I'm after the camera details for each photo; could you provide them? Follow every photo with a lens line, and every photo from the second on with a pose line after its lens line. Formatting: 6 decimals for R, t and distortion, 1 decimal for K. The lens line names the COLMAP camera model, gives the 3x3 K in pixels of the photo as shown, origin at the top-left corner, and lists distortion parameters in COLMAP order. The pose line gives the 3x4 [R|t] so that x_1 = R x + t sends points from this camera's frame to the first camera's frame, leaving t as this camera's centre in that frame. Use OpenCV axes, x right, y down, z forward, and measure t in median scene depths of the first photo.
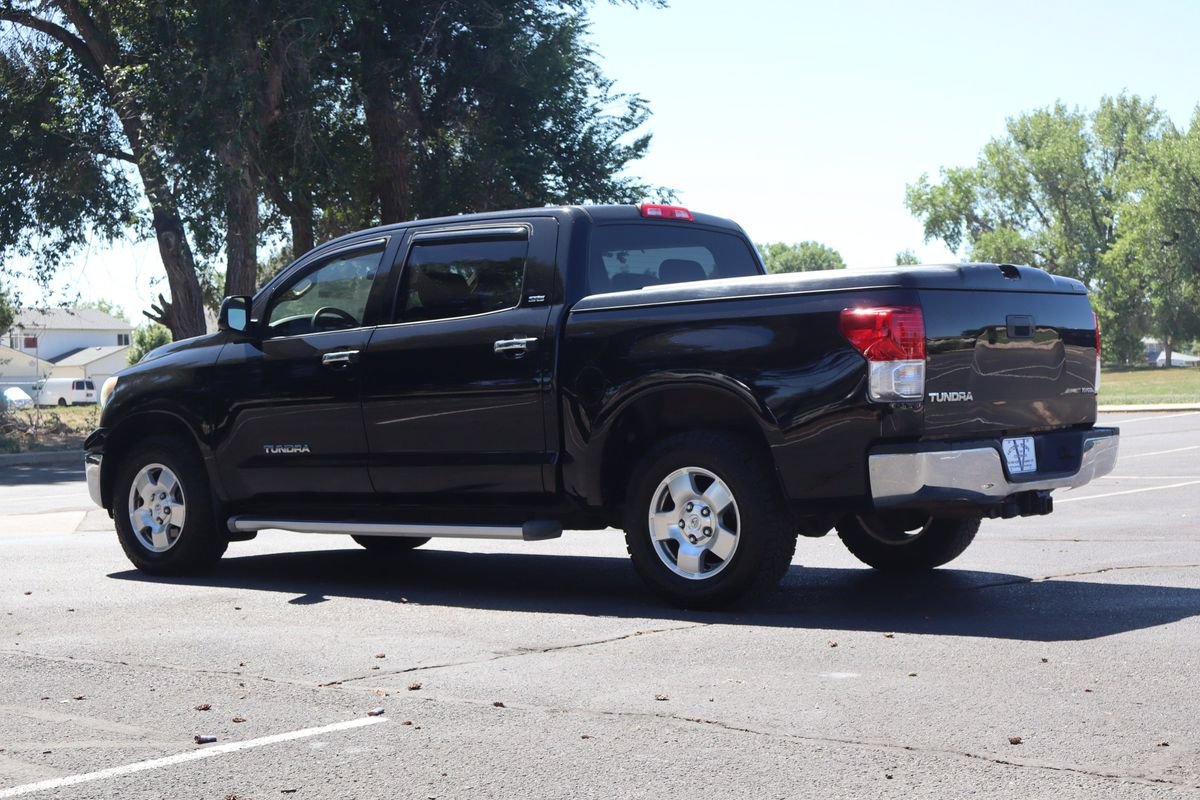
lens RADIAL K [[1857.5, 0, 599.8], [0, 1857.5, 472.5], [0, 0, 1]] dist [0.145948, -0.549241]
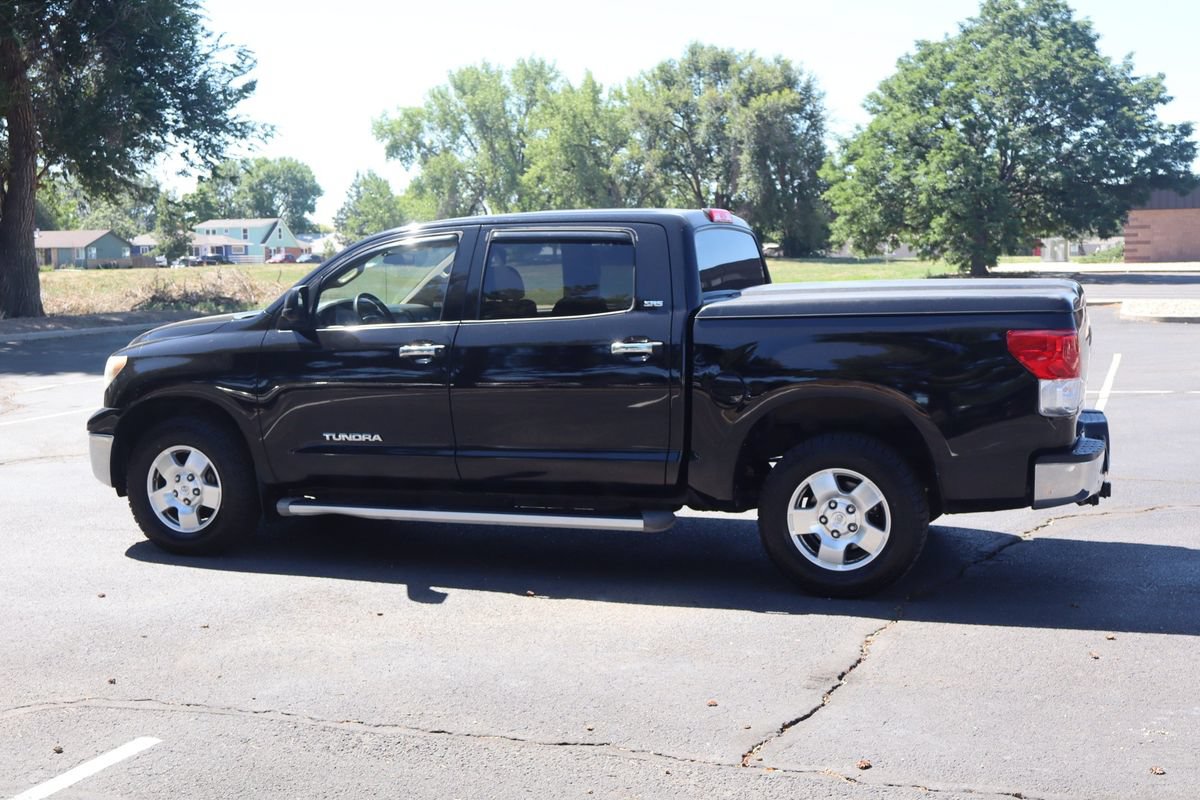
lens RADIAL K [[1425.6, 0, 575.3], [0, 1425.6, 404.5], [0, 0, 1]] dist [0.019484, -0.043316]
pose [[0.949977, -0.020994, 0.311614, -0.069460], [0.005915, 0.998769, 0.049257, -0.016084], [-0.312264, -0.044950, 0.948931, 0.050888]]
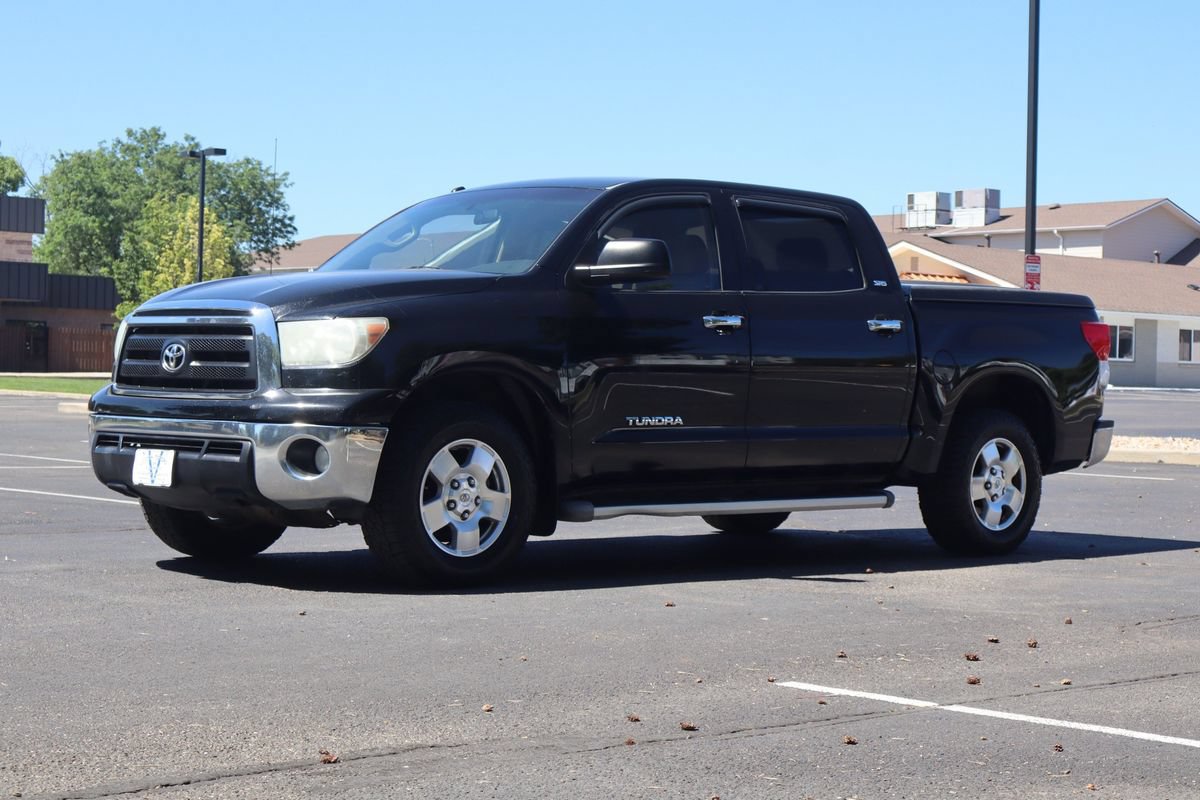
lens RADIAL K [[2168.8, 0, 600.0], [0, 2168.8, 400.0], [0, 0, 1]] dist [-0.021235, -0.136357]
pose [[0.134023, 0.024222, 0.990682, -0.273826], [0.018165, 0.999473, -0.026894, 0.001039], [-0.990812, 0.021601, 0.133513, 0.209435]]
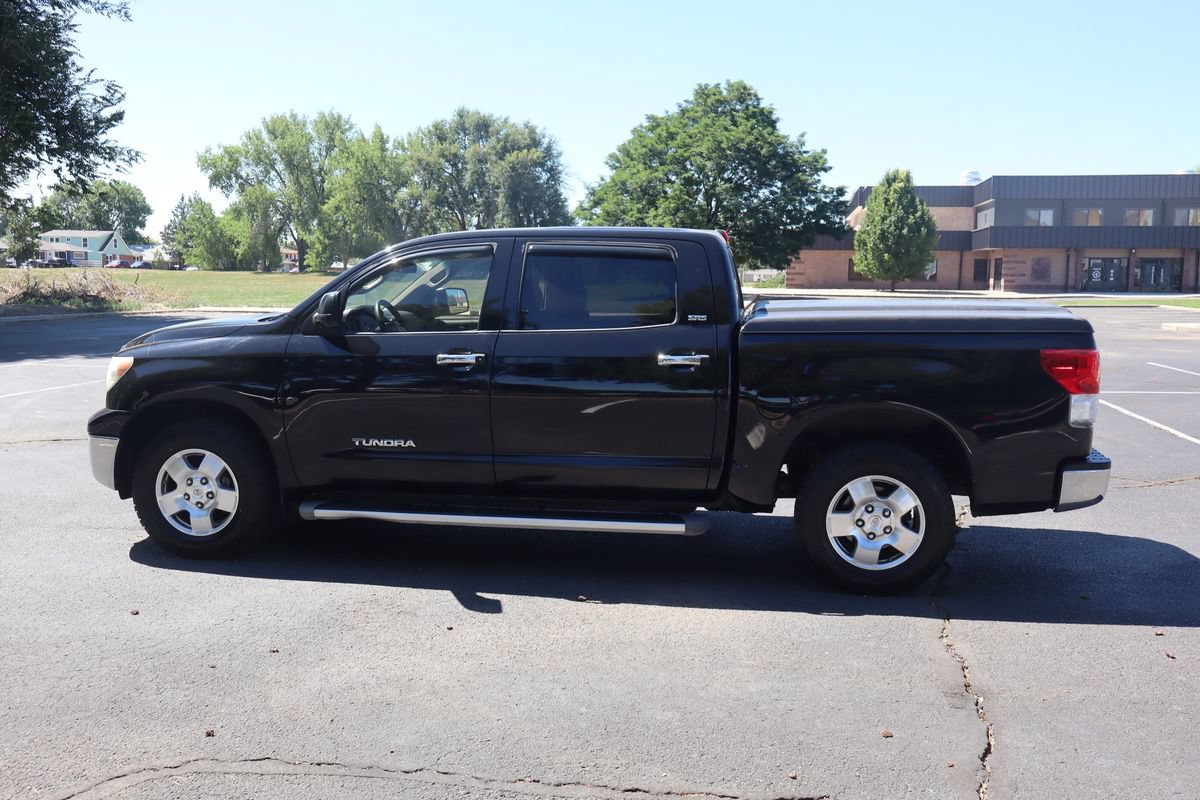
lens RADIAL K [[1081.7, 0, 582.5], [0, 1081.7, 399.1], [0, 0, 1]] dist [0.030320, -0.022694]
pose [[0.866567, -0.018133, 0.498732, -0.087568], [-0.013641, 0.998106, 0.059990, -0.017426], [-0.498875, -0.058788, 0.864678, 0.099581]]
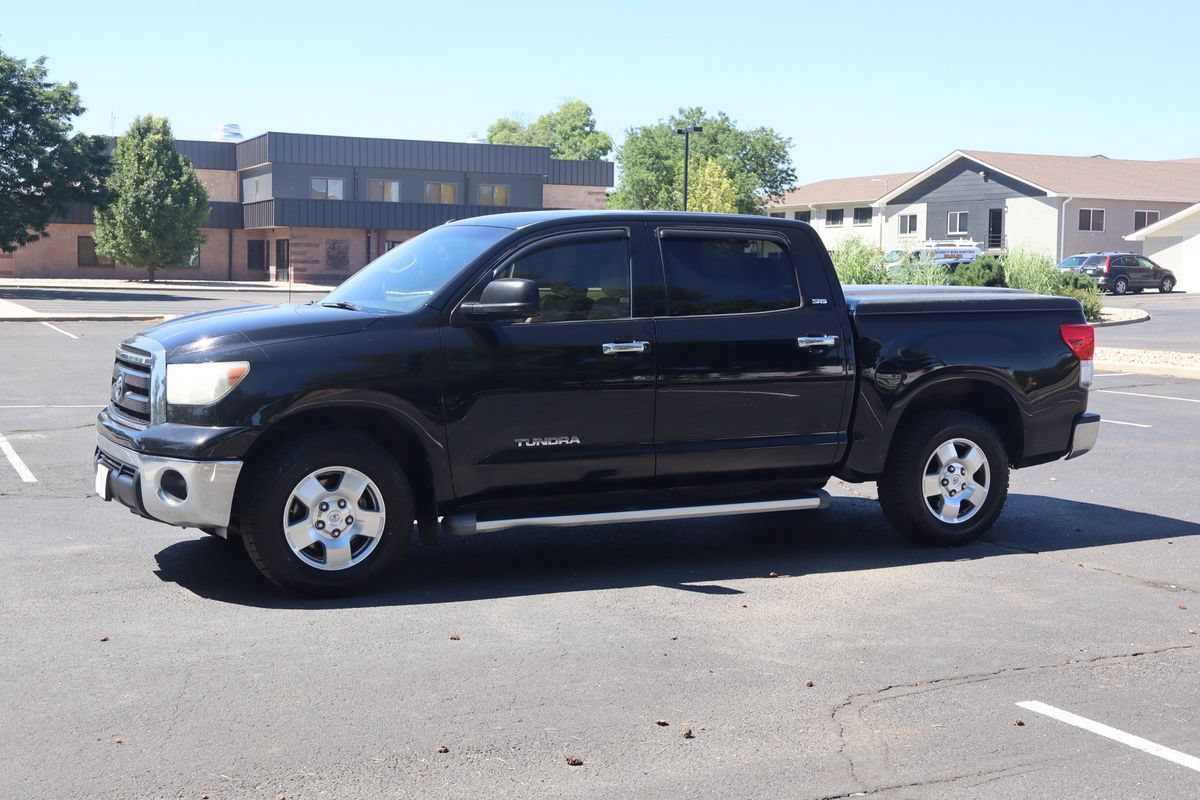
lens RADIAL K [[1532.7, 0, 600.0], [0, 1532.7, 400.0], [0, 0, 1]] dist [0.017840, -0.022815]
pose [[0.409630, -0.039847, 0.911381, -0.204721], [0.014431, 0.999204, 0.037201, -0.014607], [-0.912138, -0.002087, 0.409878, 0.153811]]
